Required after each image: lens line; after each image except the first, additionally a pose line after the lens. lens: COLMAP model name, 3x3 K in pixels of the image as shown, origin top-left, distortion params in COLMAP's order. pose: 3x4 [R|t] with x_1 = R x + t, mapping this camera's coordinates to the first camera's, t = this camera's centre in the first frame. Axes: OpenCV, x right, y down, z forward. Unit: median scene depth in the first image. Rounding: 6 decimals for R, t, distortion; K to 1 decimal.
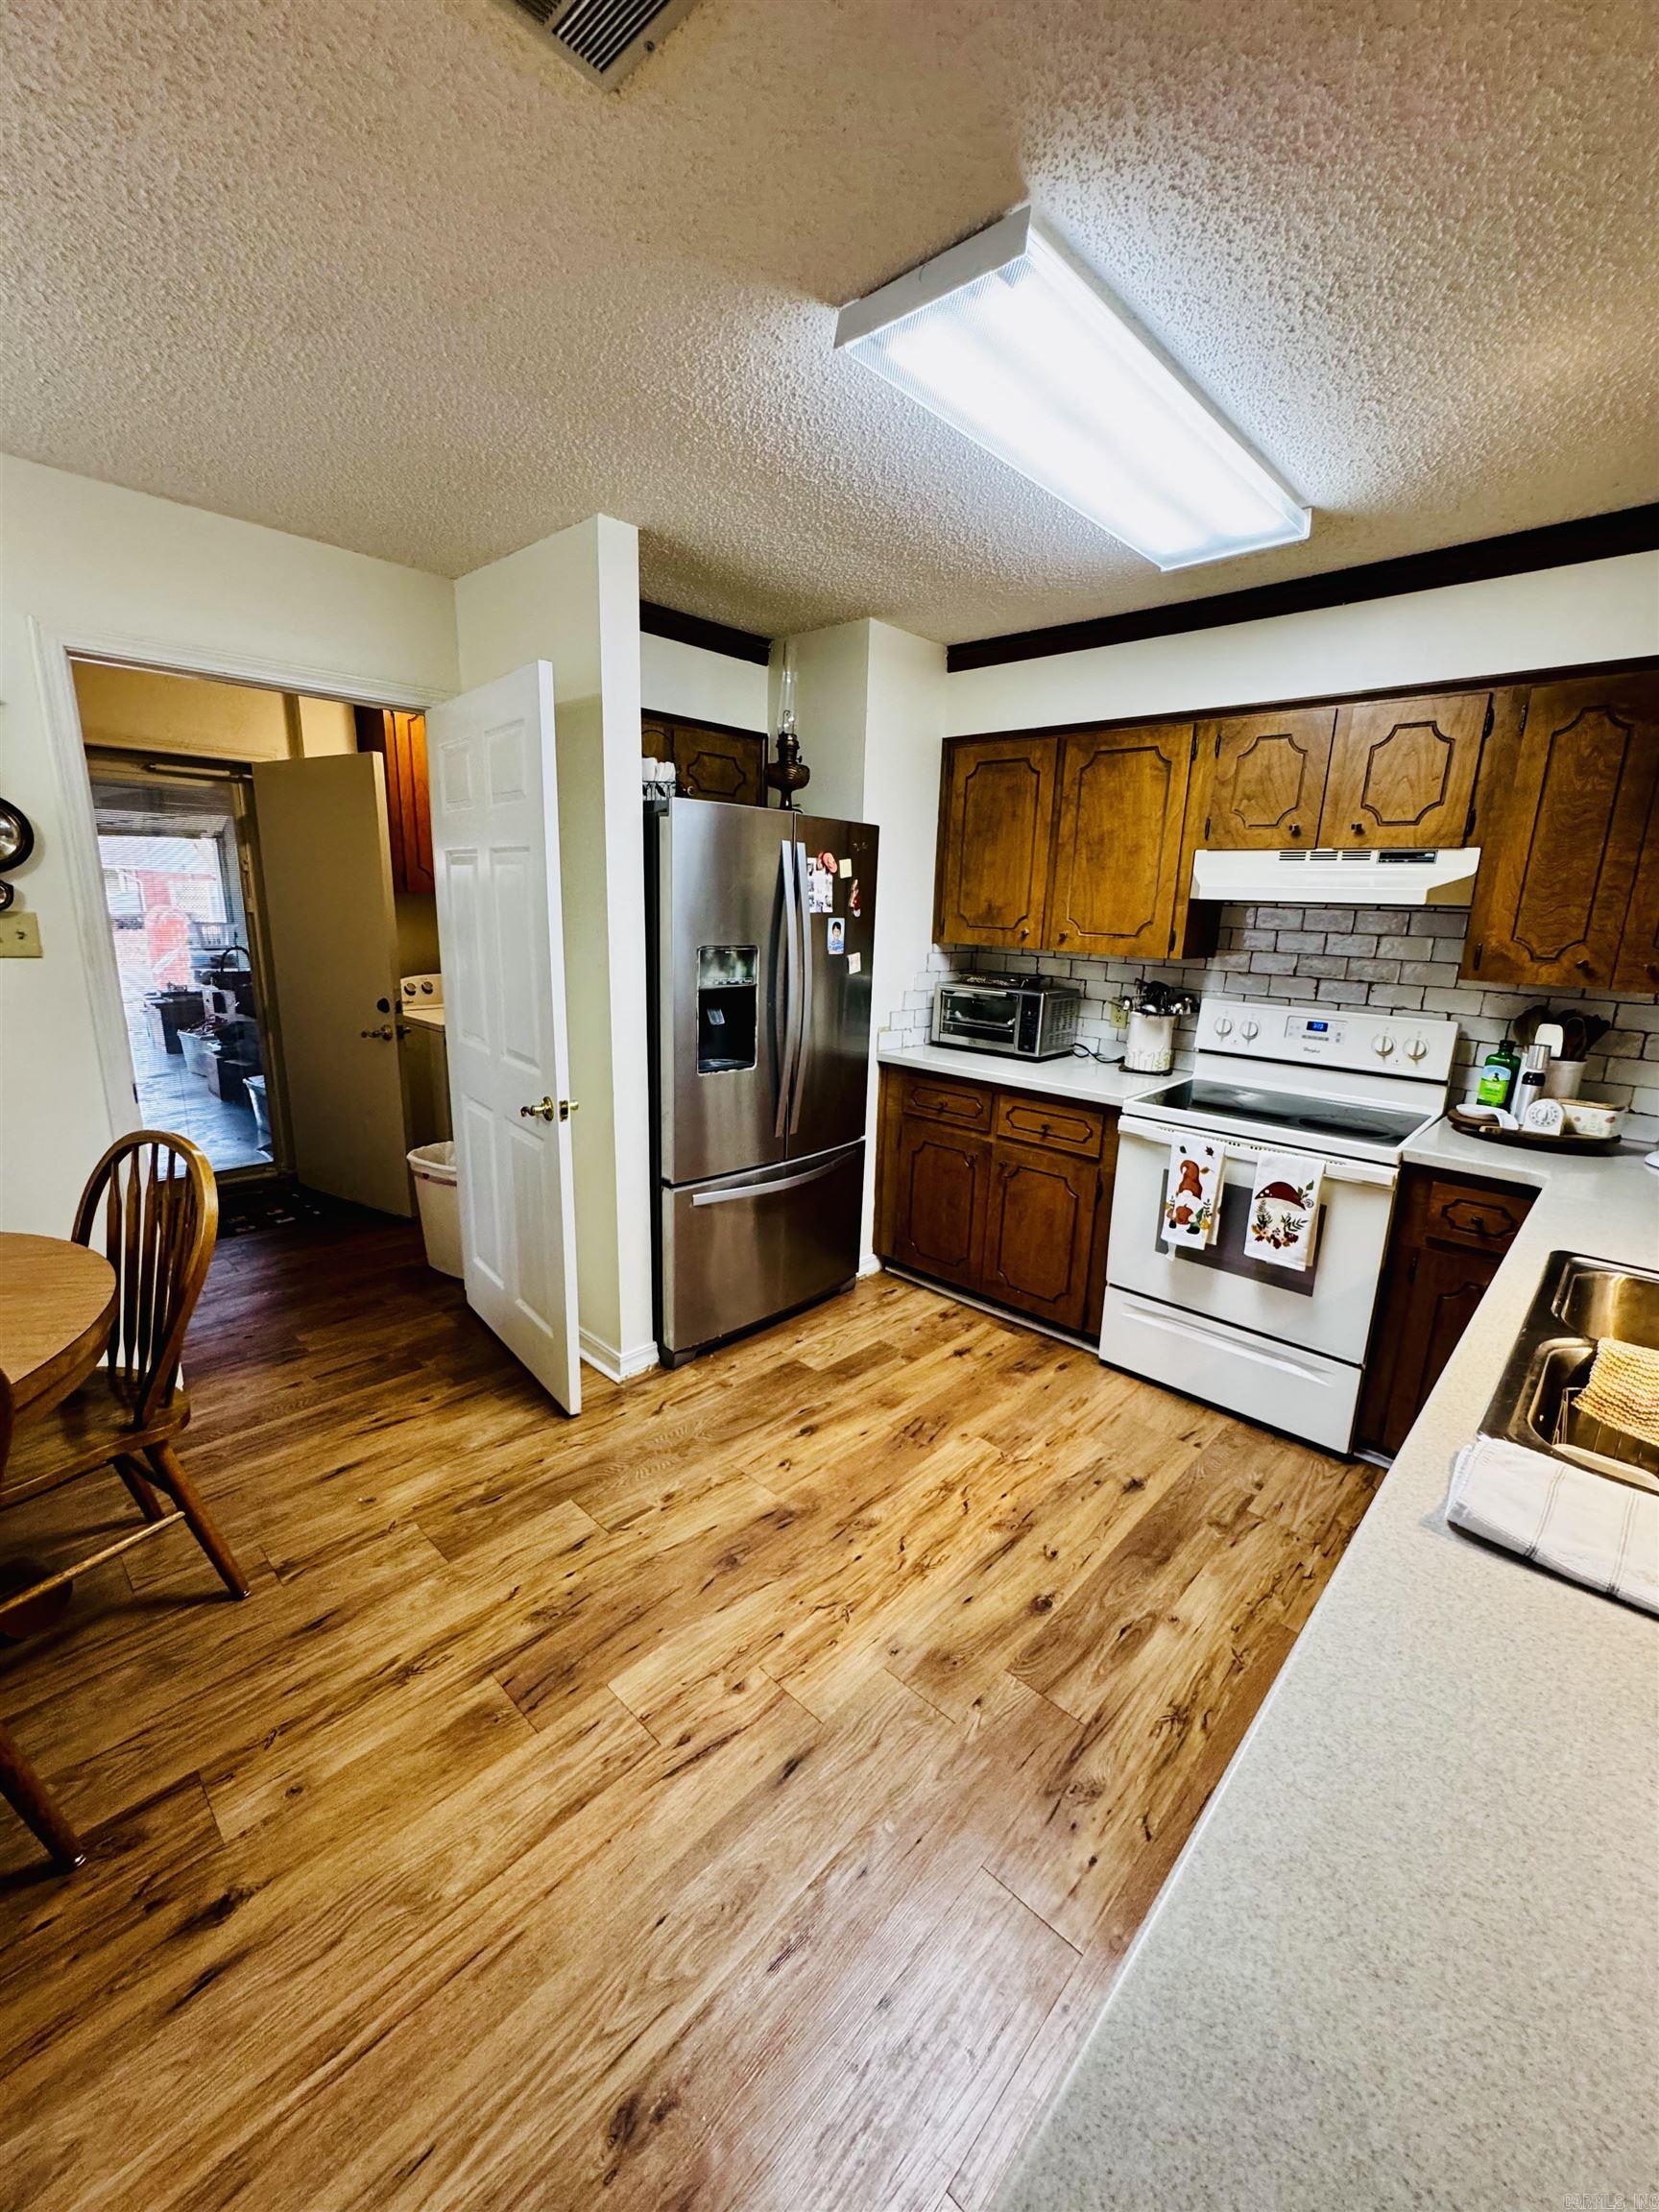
lens RADIAL K [[883.1, 0, 831.8], [0, 883.1, 1104.9], [0, 0, 1]] dist [-0.003233, 0.000509]
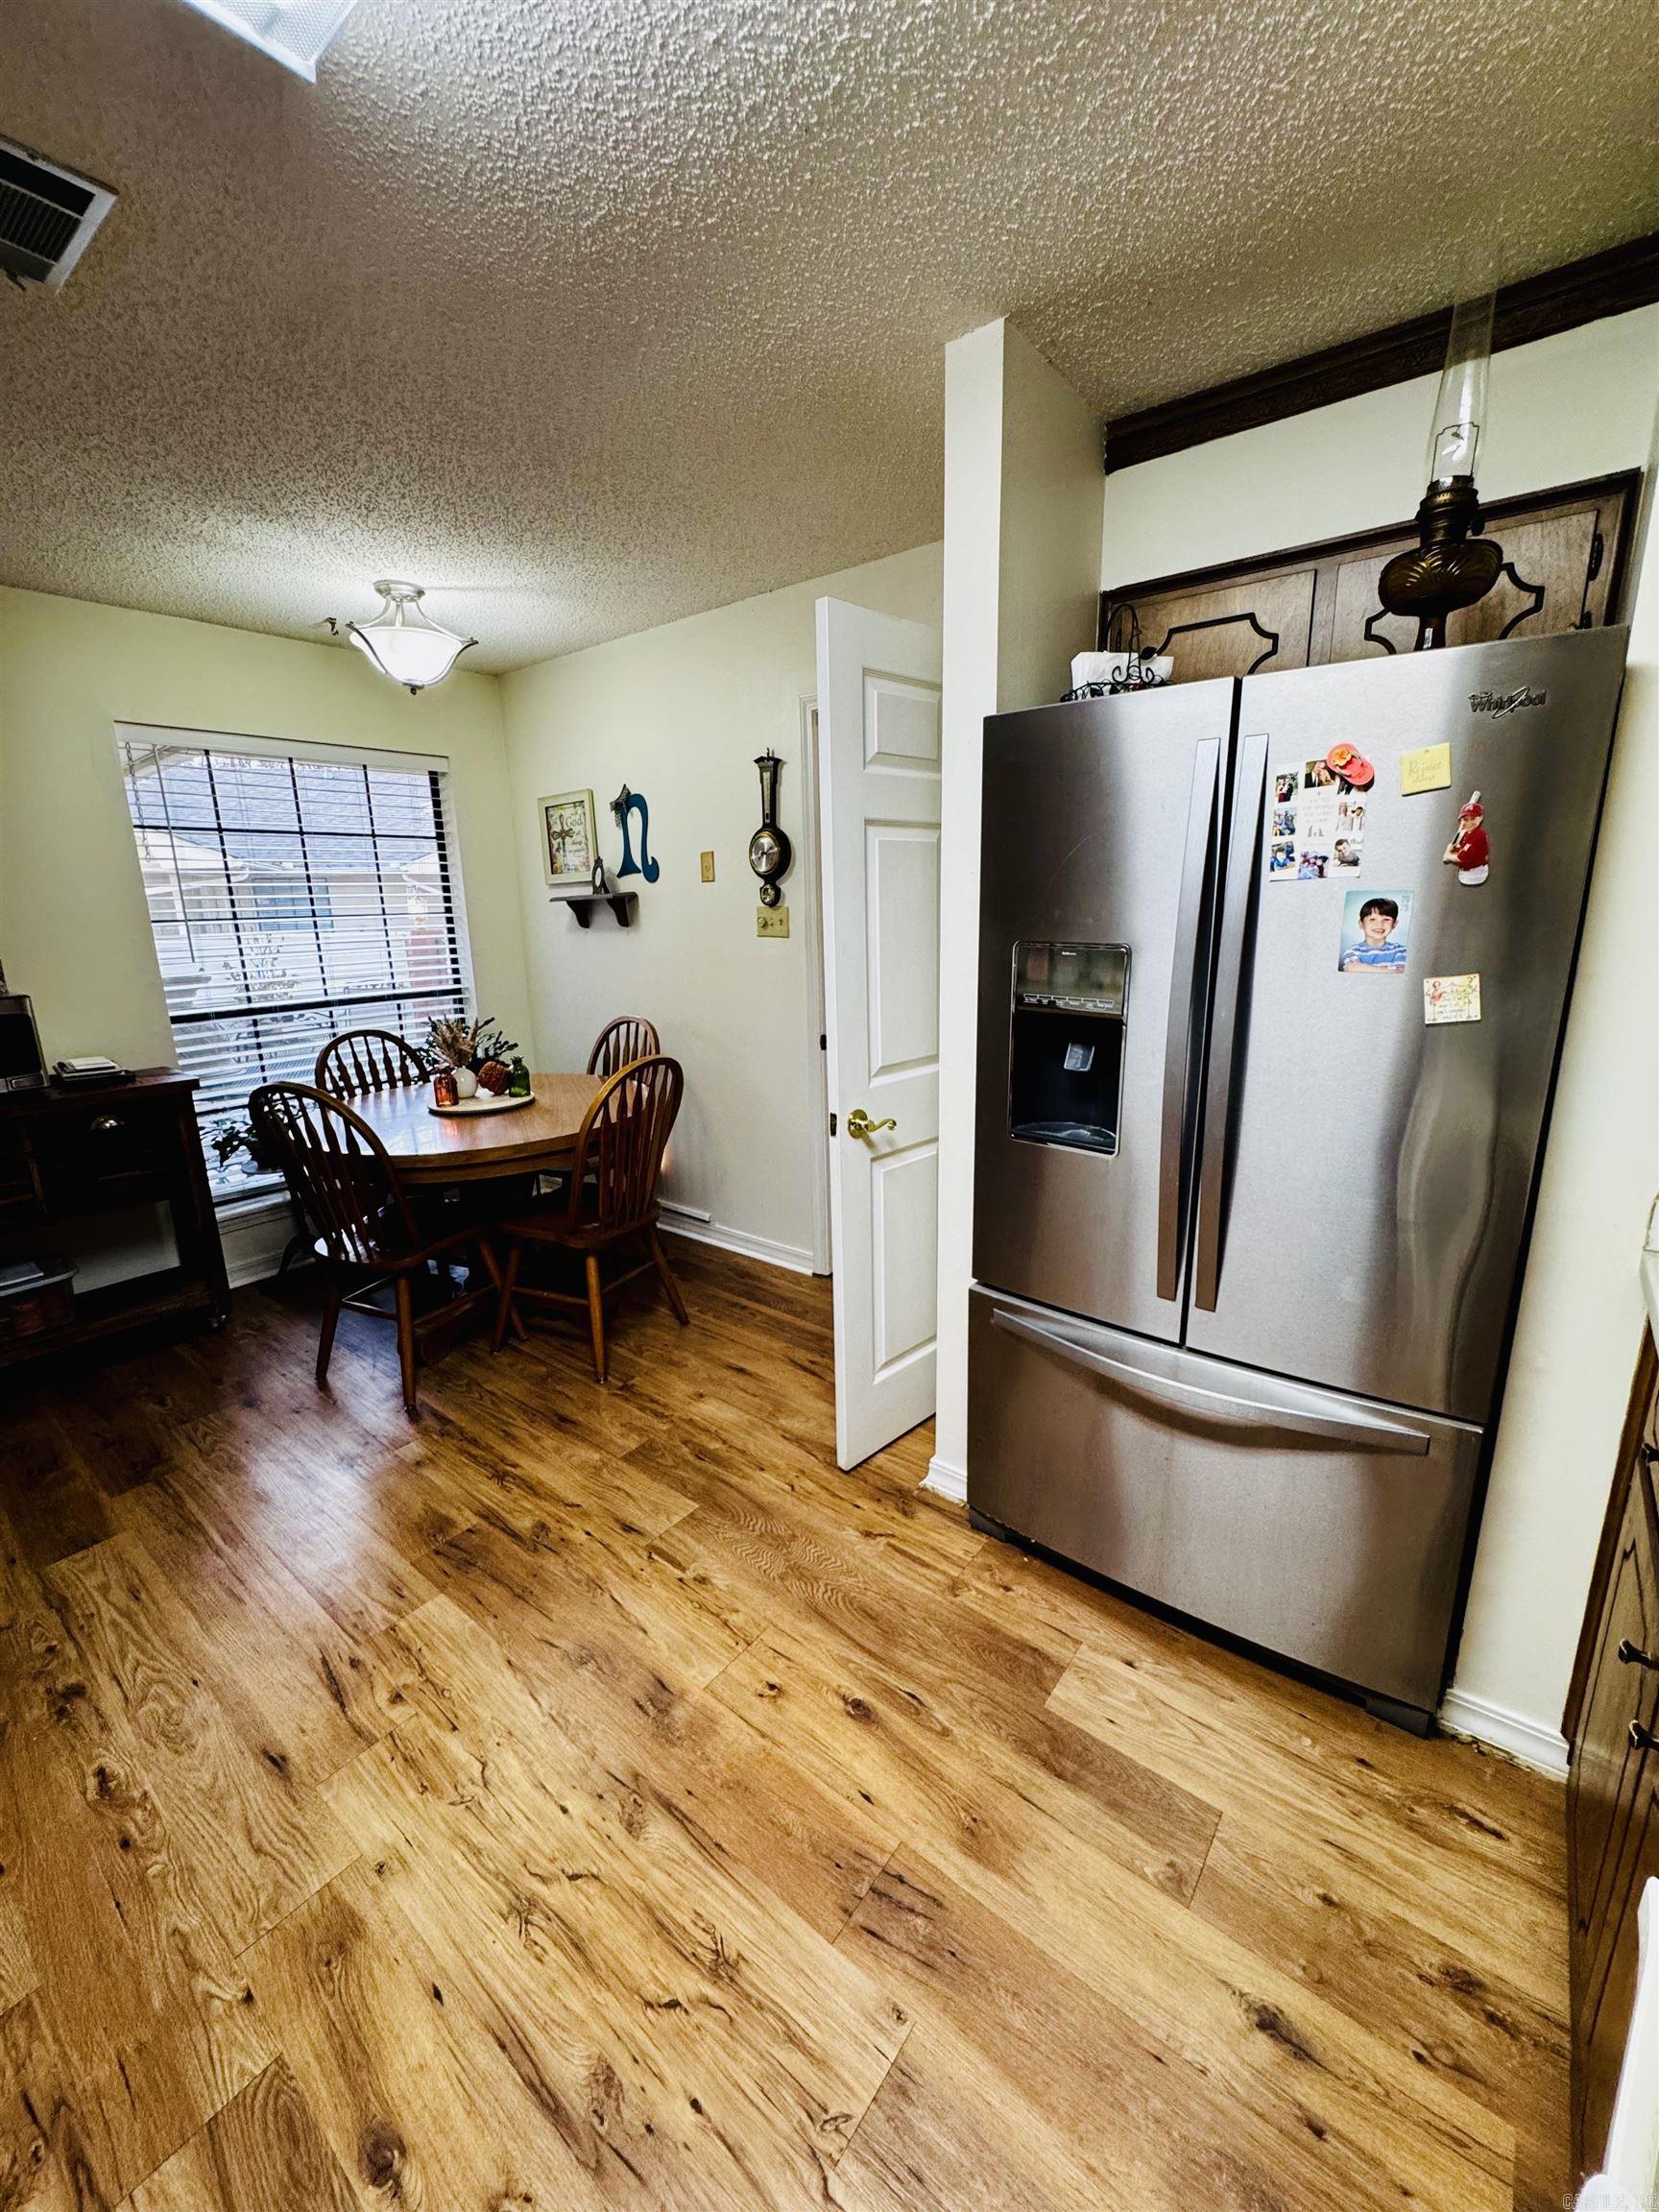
lens RADIAL K [[883.1, 0, 831.8], [0, 883.1, 1104.9], [0, 0, 1]] dist [-0.003233, 0.000509]
pose [[0.082926, 0.199207, -0.976442, 0.559774], [-0.203806, 0.962498, 0.179053, -0.173652], [0.975493, 0.184157, 0.120416, 0.924689]]
